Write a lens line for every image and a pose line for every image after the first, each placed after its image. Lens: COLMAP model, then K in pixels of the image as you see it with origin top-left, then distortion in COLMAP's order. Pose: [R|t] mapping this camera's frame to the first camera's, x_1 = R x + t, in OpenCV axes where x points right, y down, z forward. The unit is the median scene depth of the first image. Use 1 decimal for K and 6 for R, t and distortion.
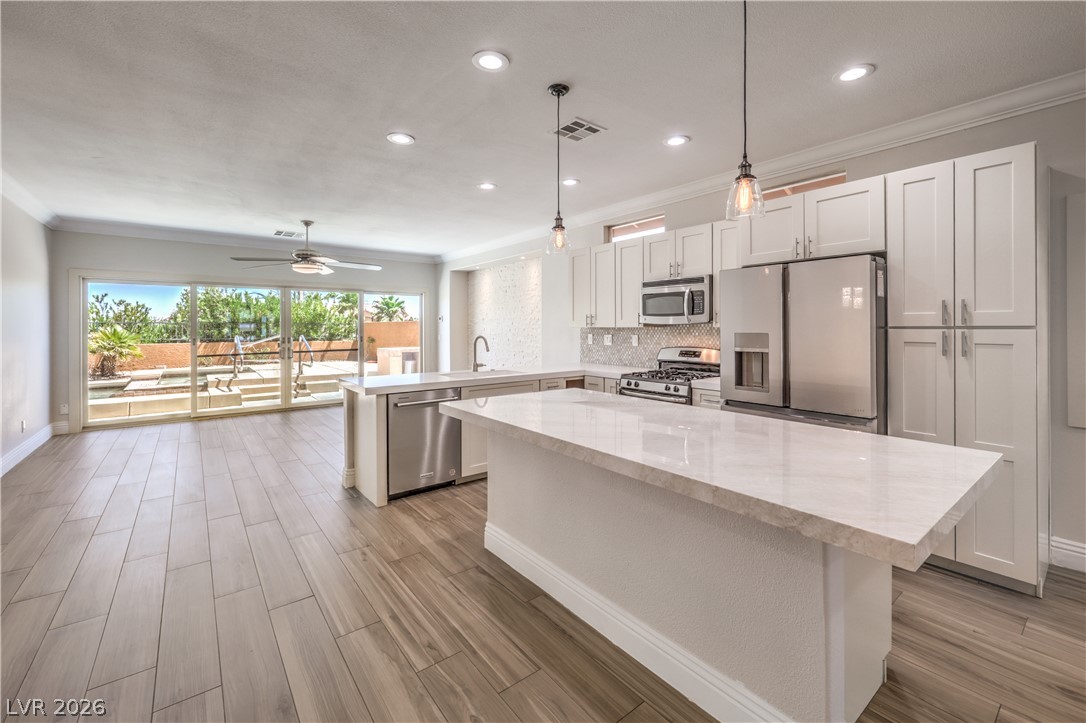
lens RADIAL K [[451.4, 0, 547.0], [0, 451.4, 325.9], [0, 0, 1]] dist [0.000125, 0.000135]
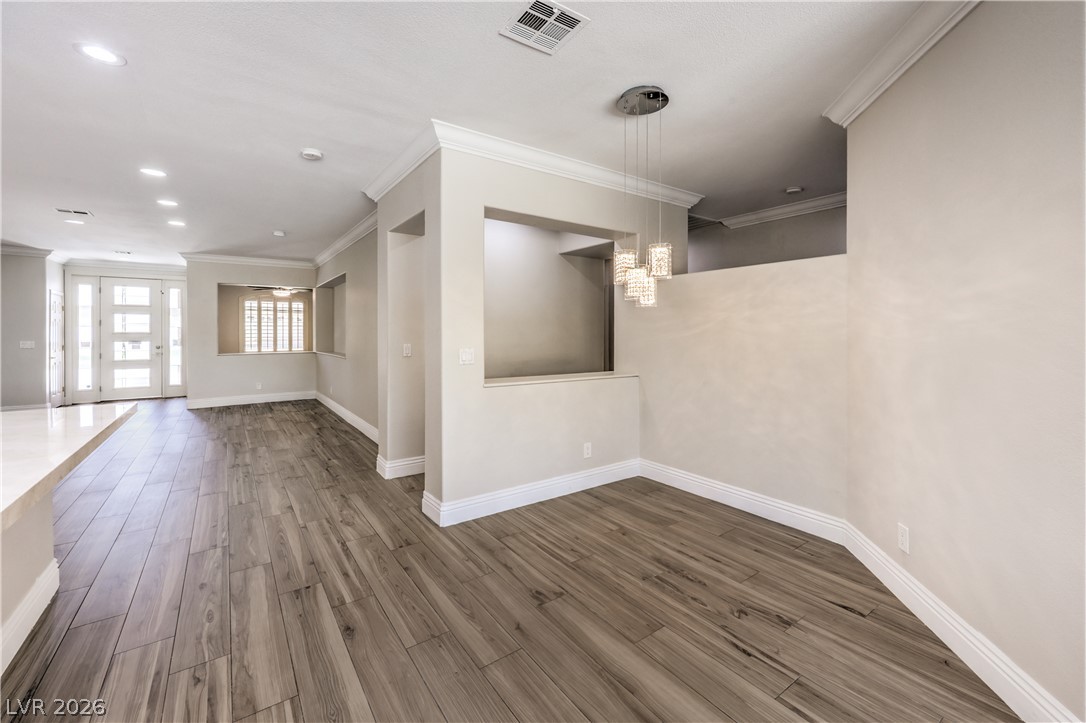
lens RADIAL K [[451.8, 0, 548.7], [0, 451.8, 332.3], [0, 0, 1]] dist [-0.000562, -0.000170]
pose [[-0.998948, 0.007066, 0.045309, -0.308130], [0.007002, 0.999974, -0.001558, 0.005591], [-0.045319, -0.001239, -0.998972, 0.573038]]
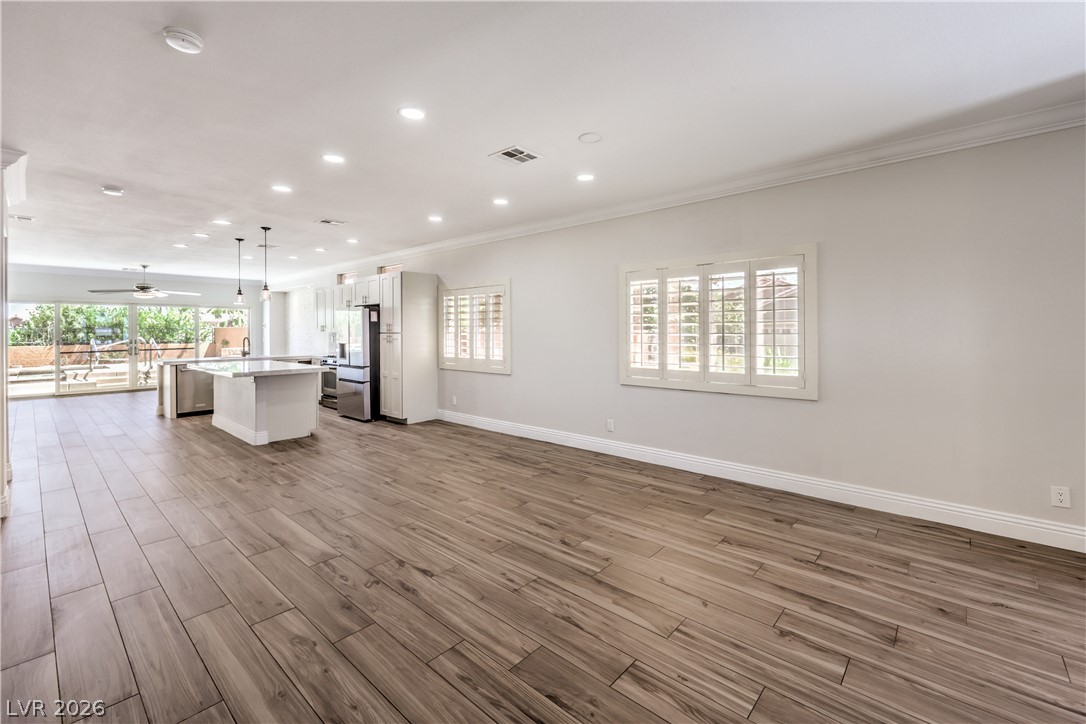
lens RADIAL K [[462.2, 0, 554.5], [0, 462.2, 332.6], [0, 0, 1]] dist [0.000345, 0.000196]
pose [[0.983240, -0.000891, 0.182316, 0.539760], [-0.000281, 0.999979, 0.006403, -0.007074], [-0.182318, -0.006347, 0.983219, -0.786833]]
